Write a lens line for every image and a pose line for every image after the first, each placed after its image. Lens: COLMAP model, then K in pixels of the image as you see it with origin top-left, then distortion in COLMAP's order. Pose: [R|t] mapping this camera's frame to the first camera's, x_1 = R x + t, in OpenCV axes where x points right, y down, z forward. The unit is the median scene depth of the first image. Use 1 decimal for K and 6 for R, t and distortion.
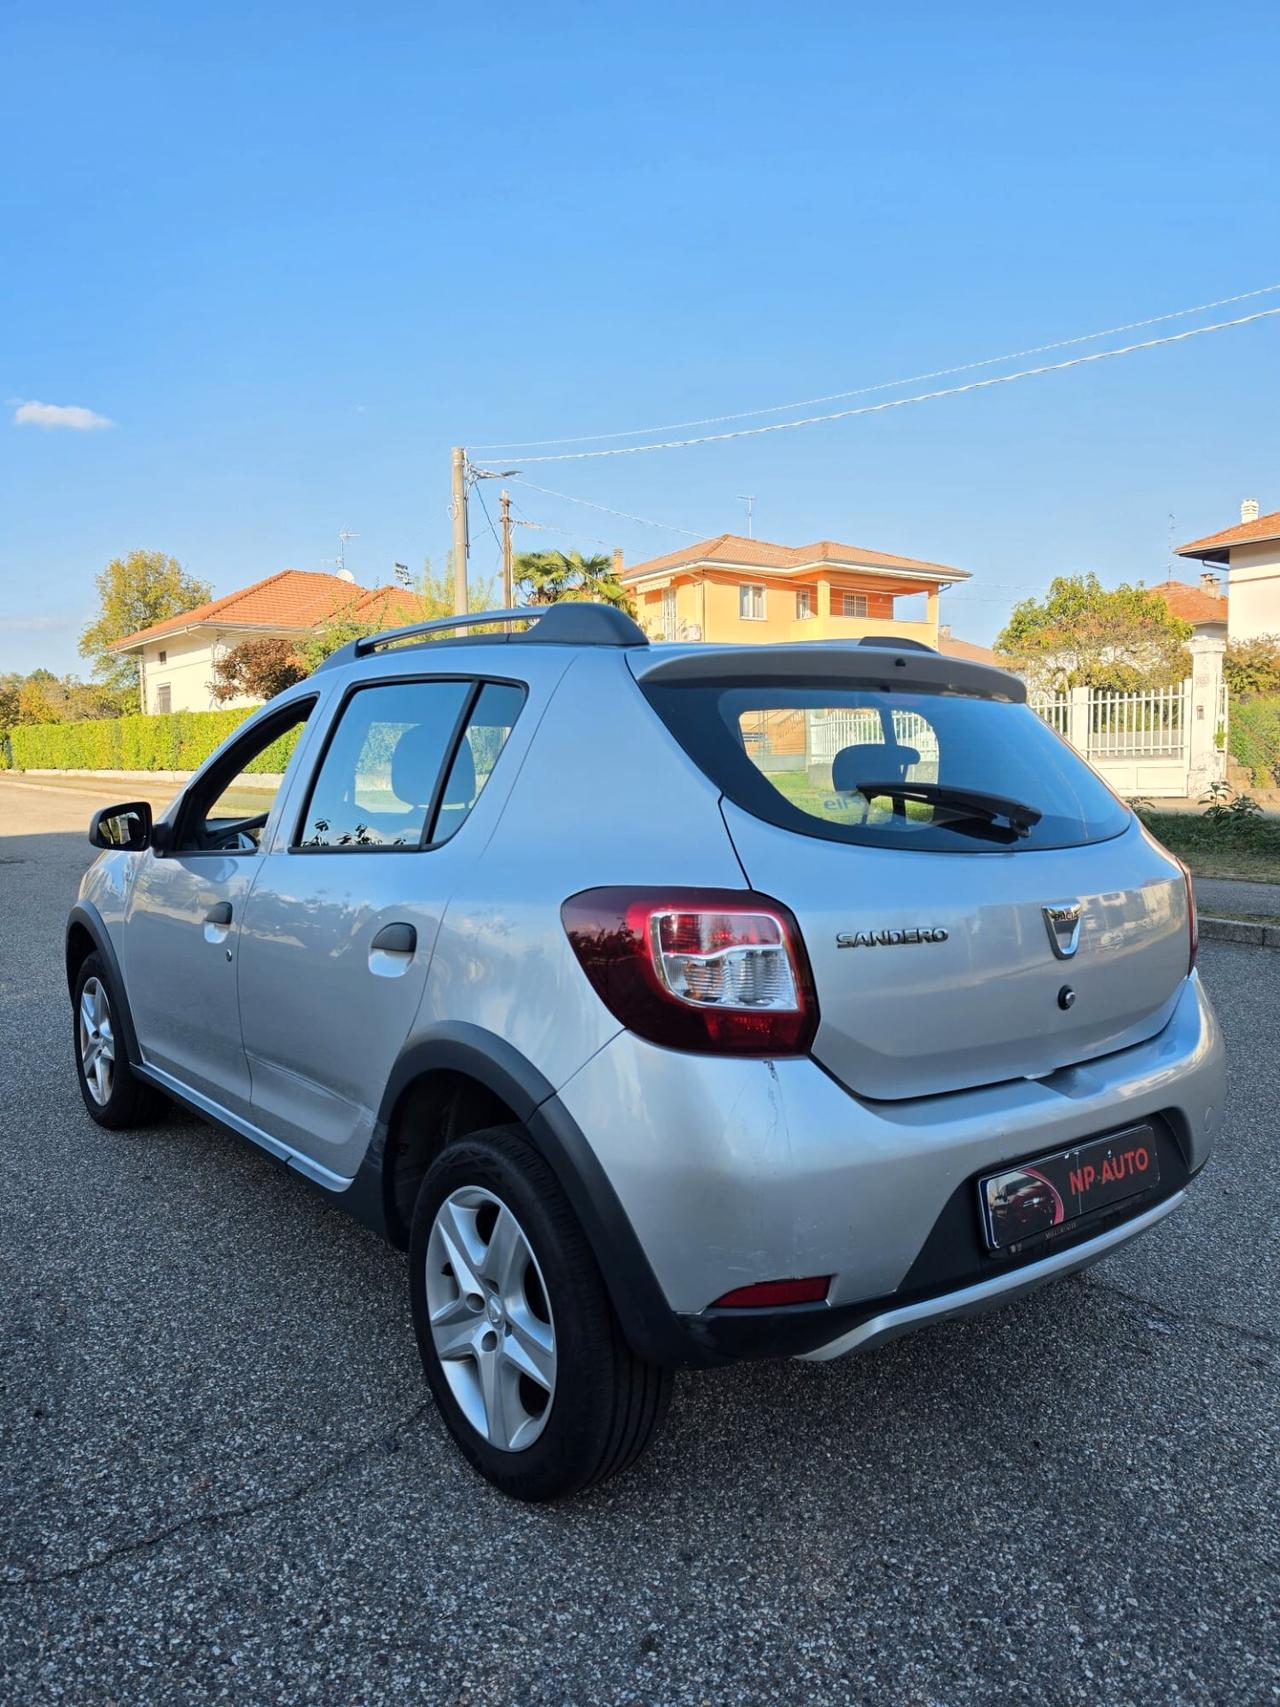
lens RADIAL K [[1181.9, 0, 656.3], [0, 1181.9, 905.5], [0, 0, 1]] dist [0.059138, -0.072486]
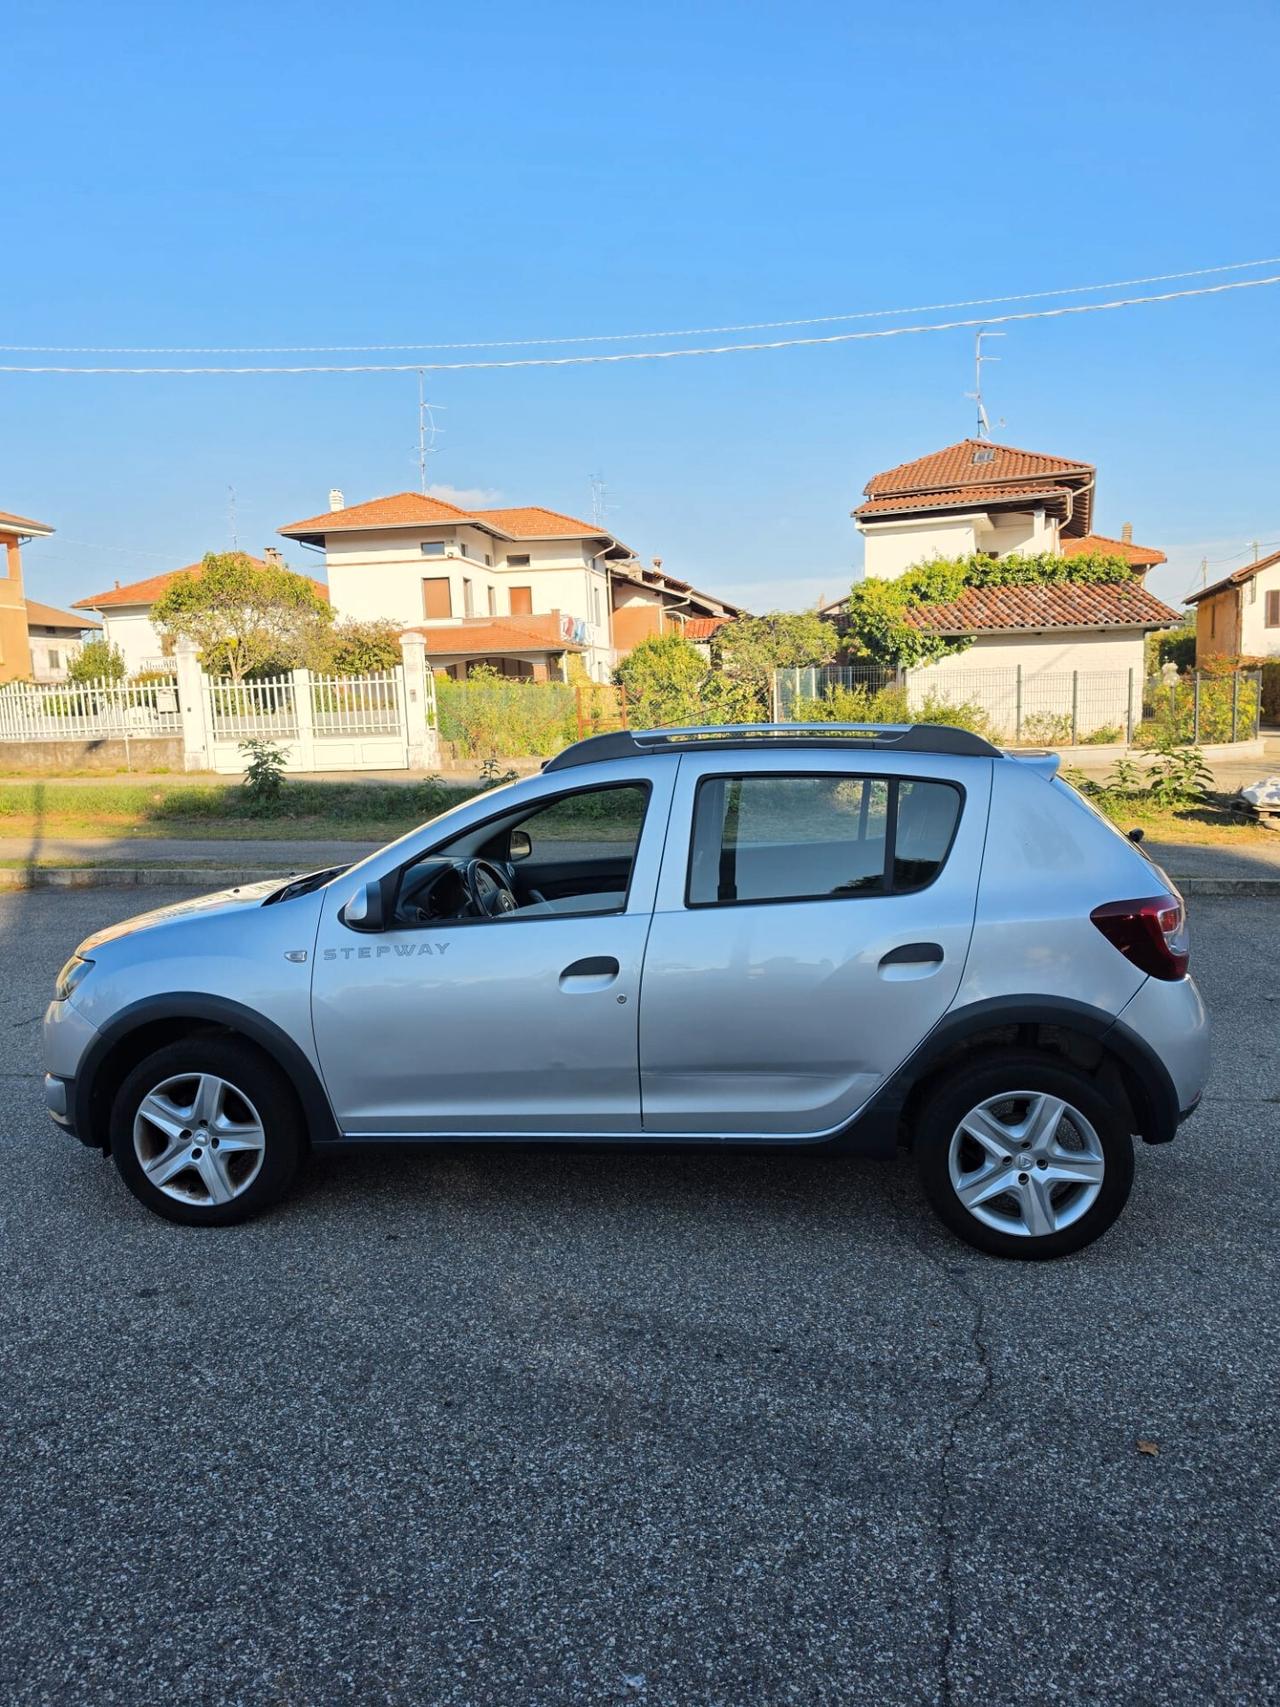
lens RADIAL K [[1181.9, 0, 656.3], [0, 1181.9, 905.5], [0, 0, 1]] dist [0.059138, -0.072486]
pose [[0.705502, -0.126510, 0.697325, -0.200664], [0.101200, 0.991839, 0.077555, -0.024799], [-0.701445, 0.015854, 0.712547, 0.019531]]
